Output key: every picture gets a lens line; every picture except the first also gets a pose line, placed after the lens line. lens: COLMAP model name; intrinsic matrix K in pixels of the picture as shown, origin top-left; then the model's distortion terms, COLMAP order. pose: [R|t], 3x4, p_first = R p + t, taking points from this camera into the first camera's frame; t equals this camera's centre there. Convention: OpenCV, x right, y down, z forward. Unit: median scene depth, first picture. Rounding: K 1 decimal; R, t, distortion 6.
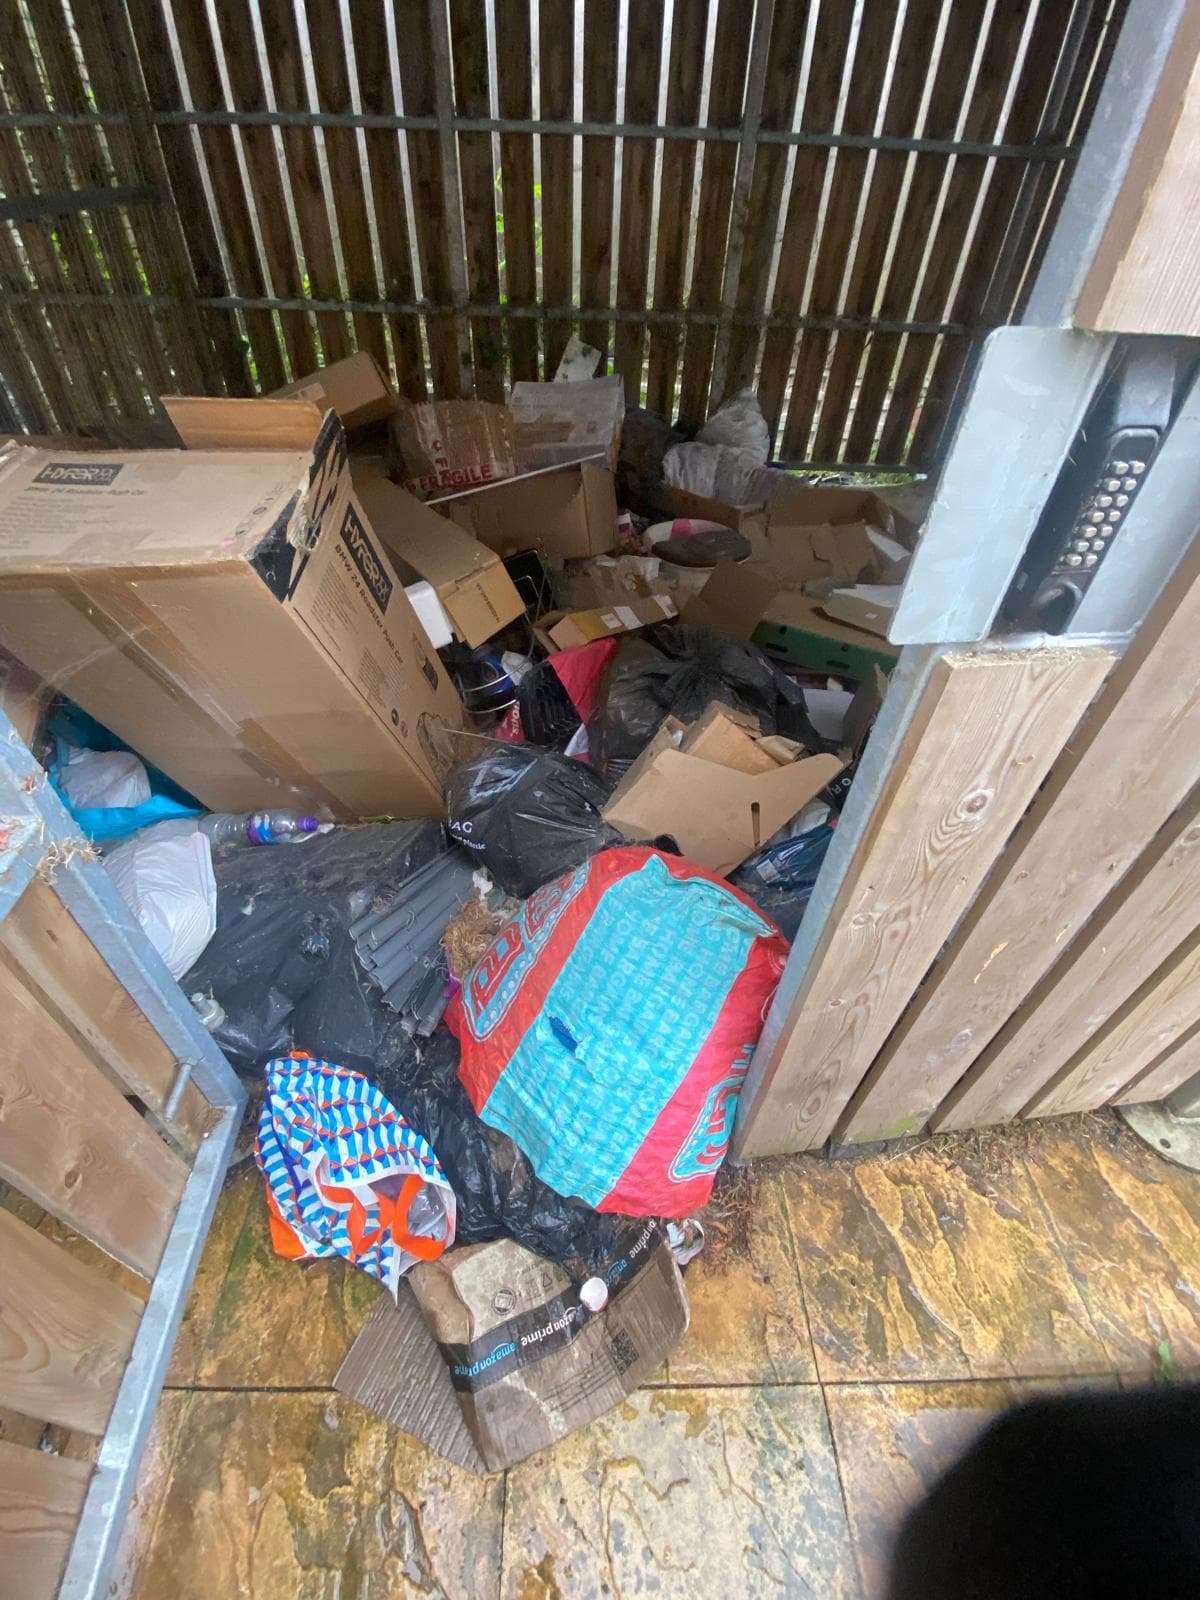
lens RADIAL K [[702.5, 0, 595.0], [0, 702.5, 797.0], [0, 0, 1]] dist [0.013145, -0.017557]
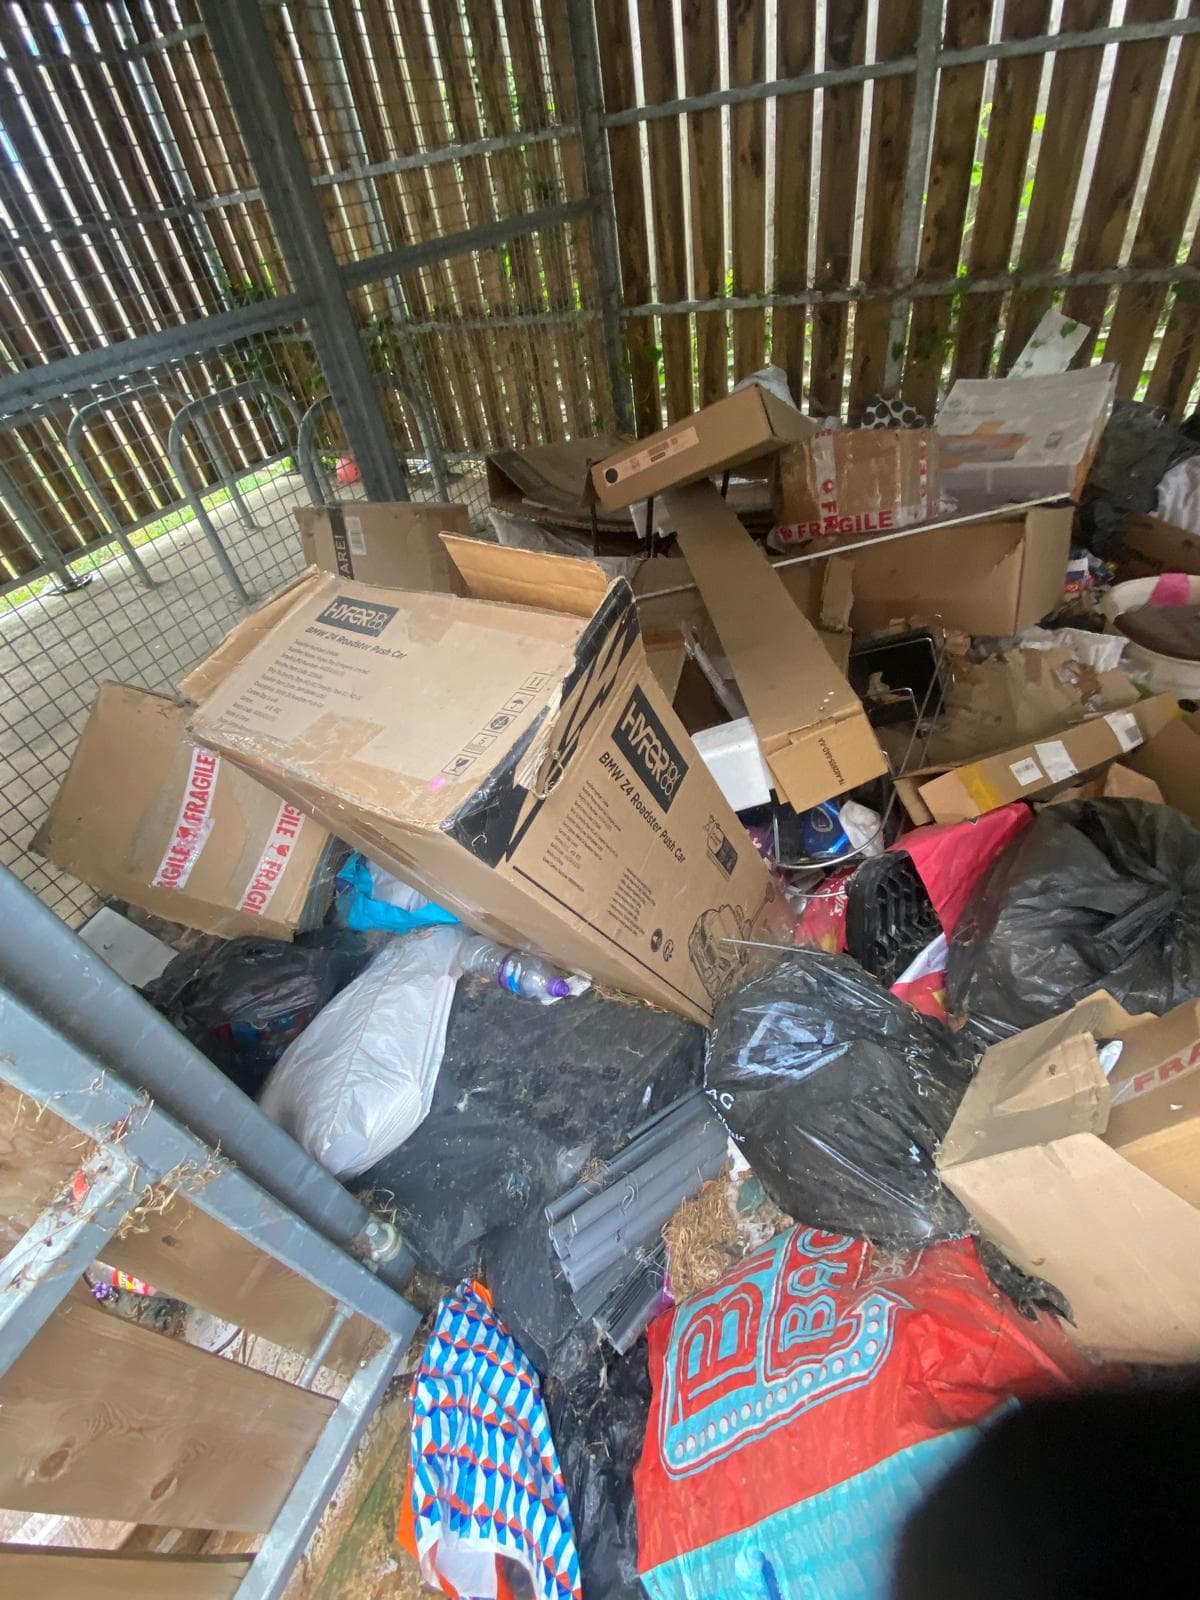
lens RADIAL K [[702.5, 0, 595.0], [0, 702.5, 797.0], [0, 0, 1]] dist [0.013145, -0.017557]
pose [[0.870408, 0.200768, -0.449536, -0.023296], [-0.184752, 0.979544, 0.079752, -0.165329], [0.456352, 0.013636, 0.889695, 0.168072]]
